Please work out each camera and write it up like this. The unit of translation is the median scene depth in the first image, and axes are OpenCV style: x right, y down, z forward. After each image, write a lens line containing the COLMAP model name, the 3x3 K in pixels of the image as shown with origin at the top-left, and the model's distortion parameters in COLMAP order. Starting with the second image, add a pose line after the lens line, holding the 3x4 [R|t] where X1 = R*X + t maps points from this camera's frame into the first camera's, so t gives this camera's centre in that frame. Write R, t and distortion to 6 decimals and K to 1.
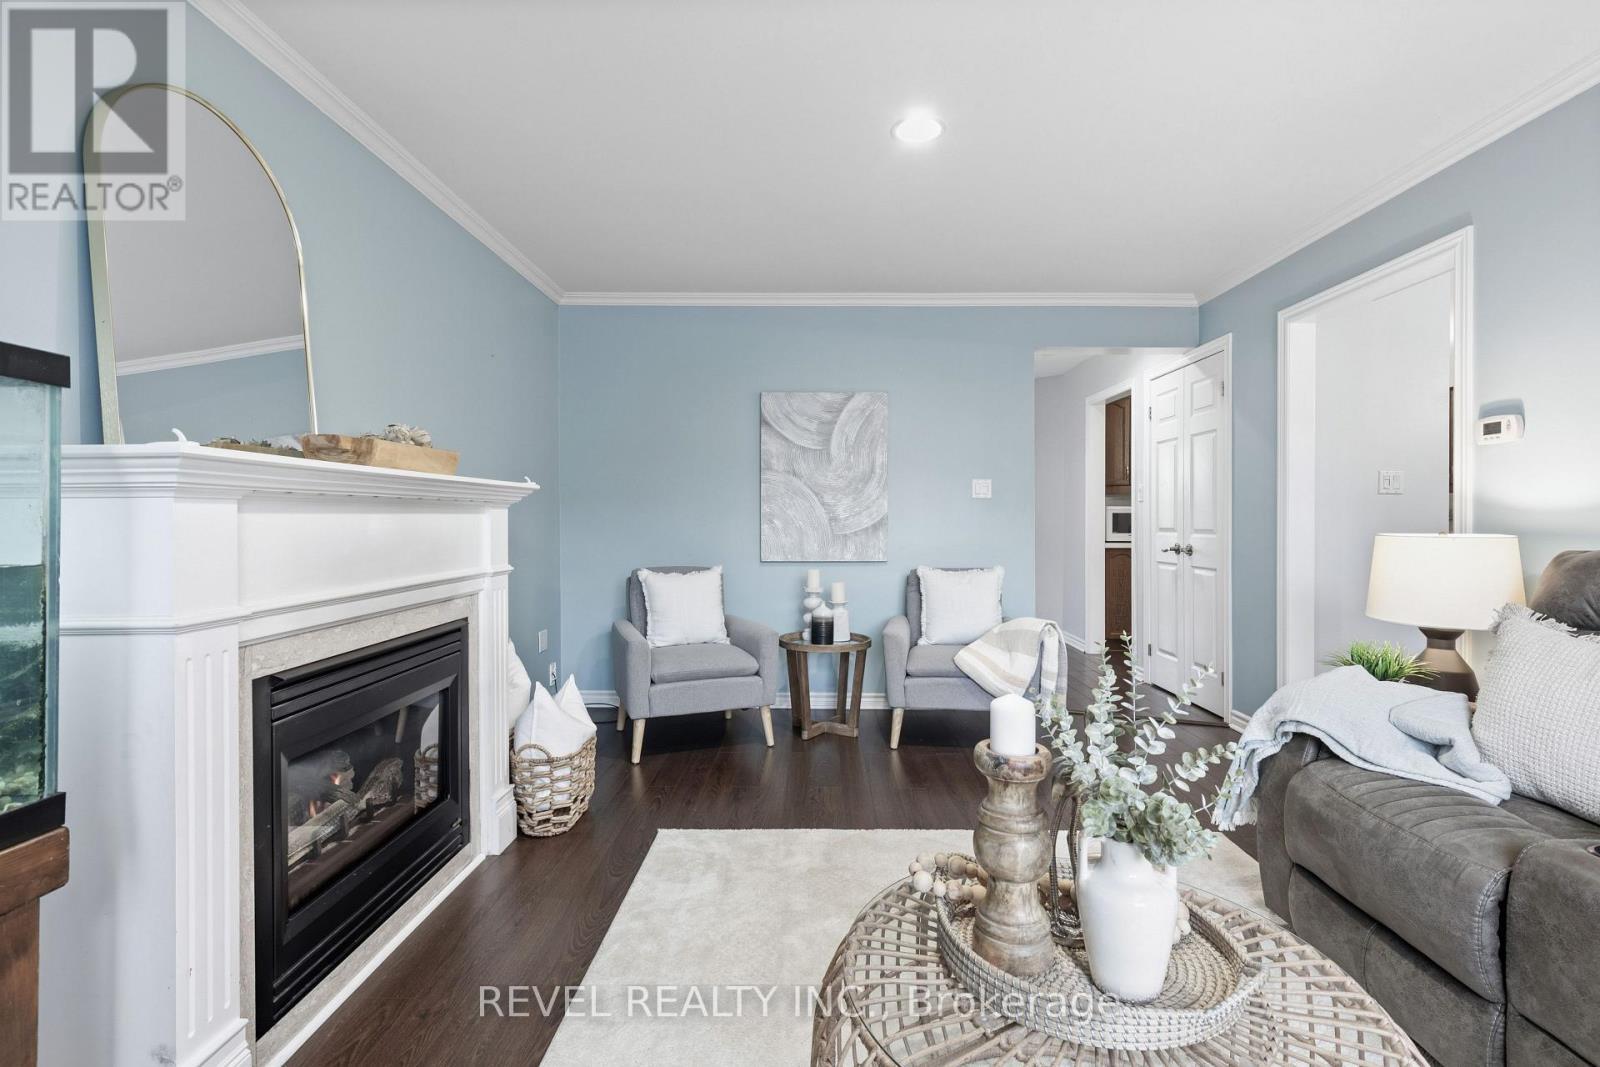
lens RADIAL K [[738.9, 0, 798.7], [0, 738.9, 523.8], [0, 0, 1]] dist [0.019663, -0.003718]
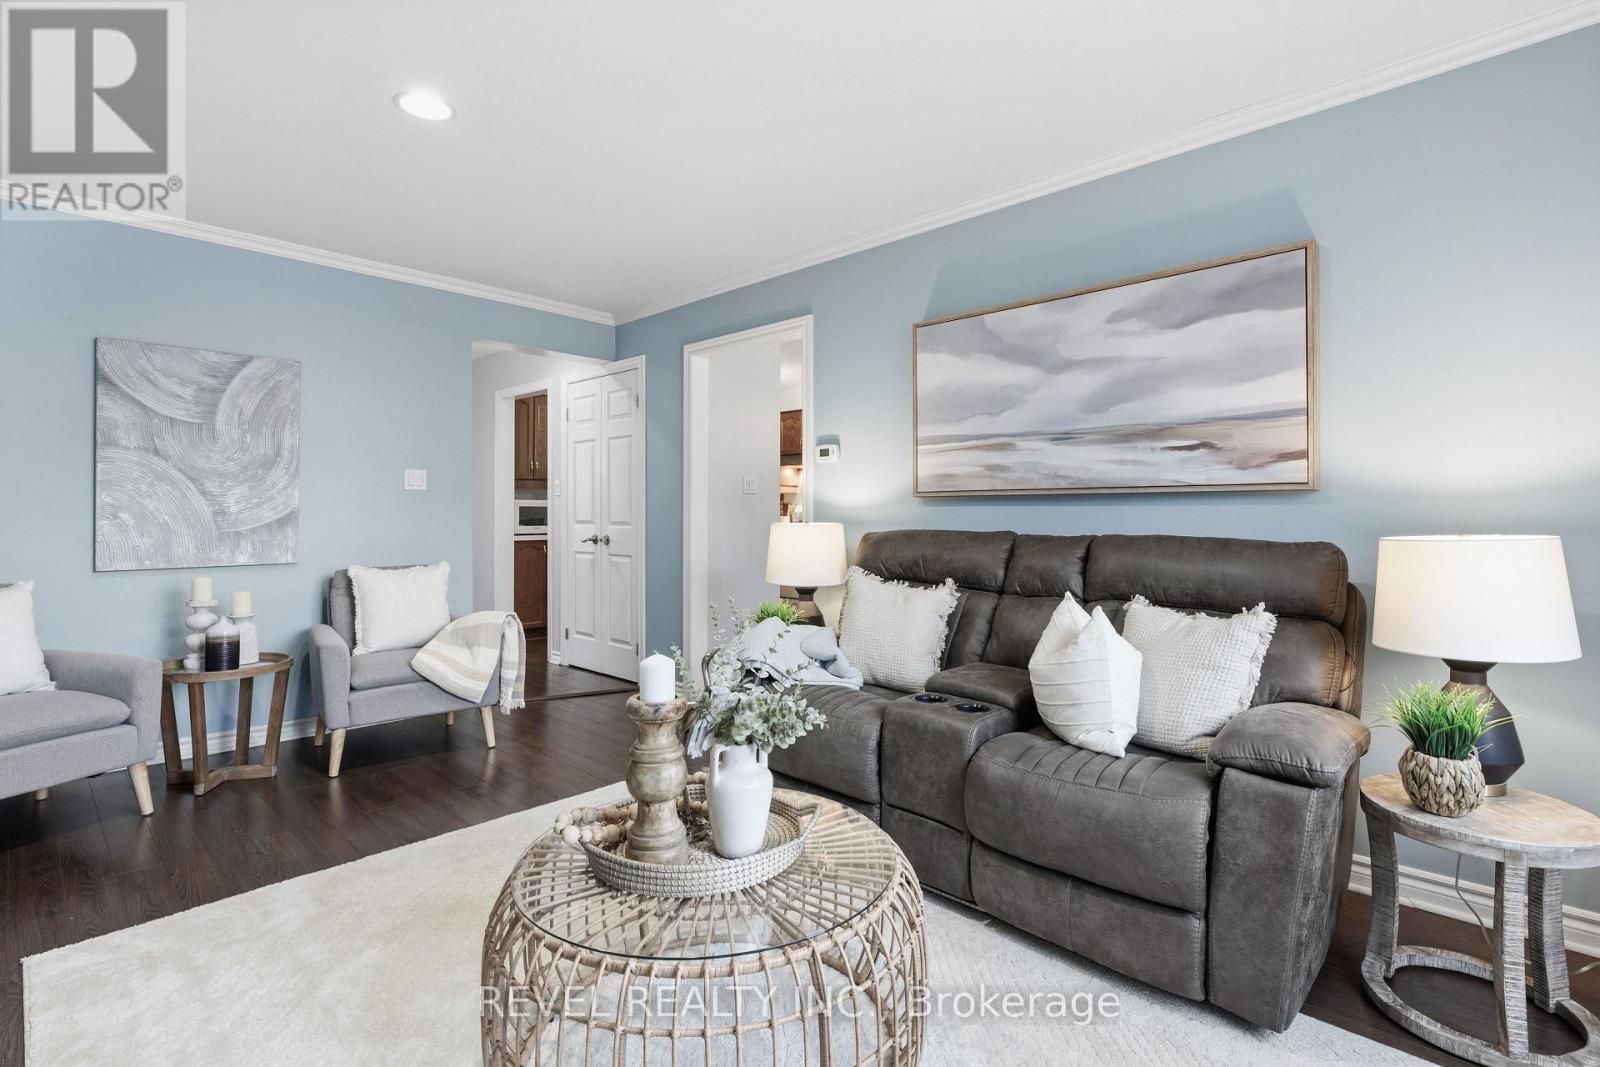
lens RADIAL K [[738.9, 0, 811.2], [0, 738.9, 516.7], [0, 0, 1]] dist [0.019663, -0.003718]
pose [[0.699908, -0.004195, 0.714220, -0.098026], [0.004709, 0.999988, 0.001259, 0.000016], [-0.714217, 0.002482, 0.699920, -0.012762]]
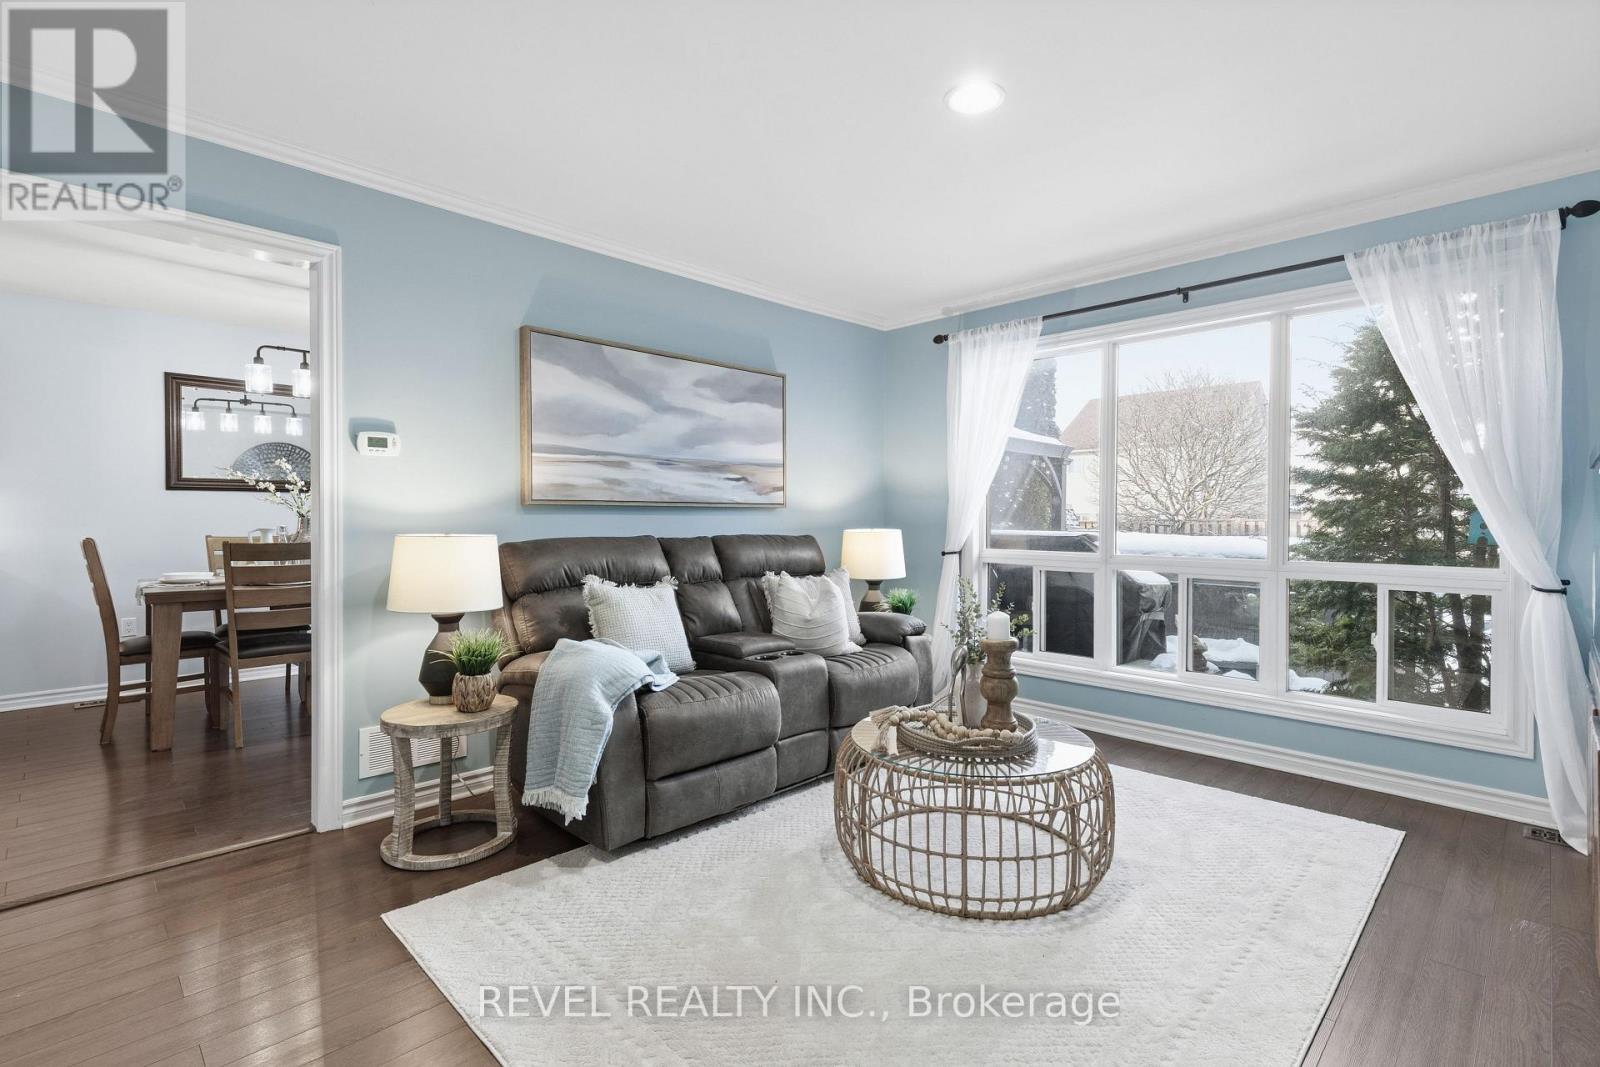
lens RADIAL K [[738.9, 0, 799.6], [0, 738.9, 527.4], [0, 0, 1]] dist [0.019663, -0.003718]
pose [[-0.674186, -0.006302, 0.738534, -0.219586], [0.006885, 0.999867, 0.014816, -0.005735], [-0.738529, 0.015074, -0.674053, 0.814052]]
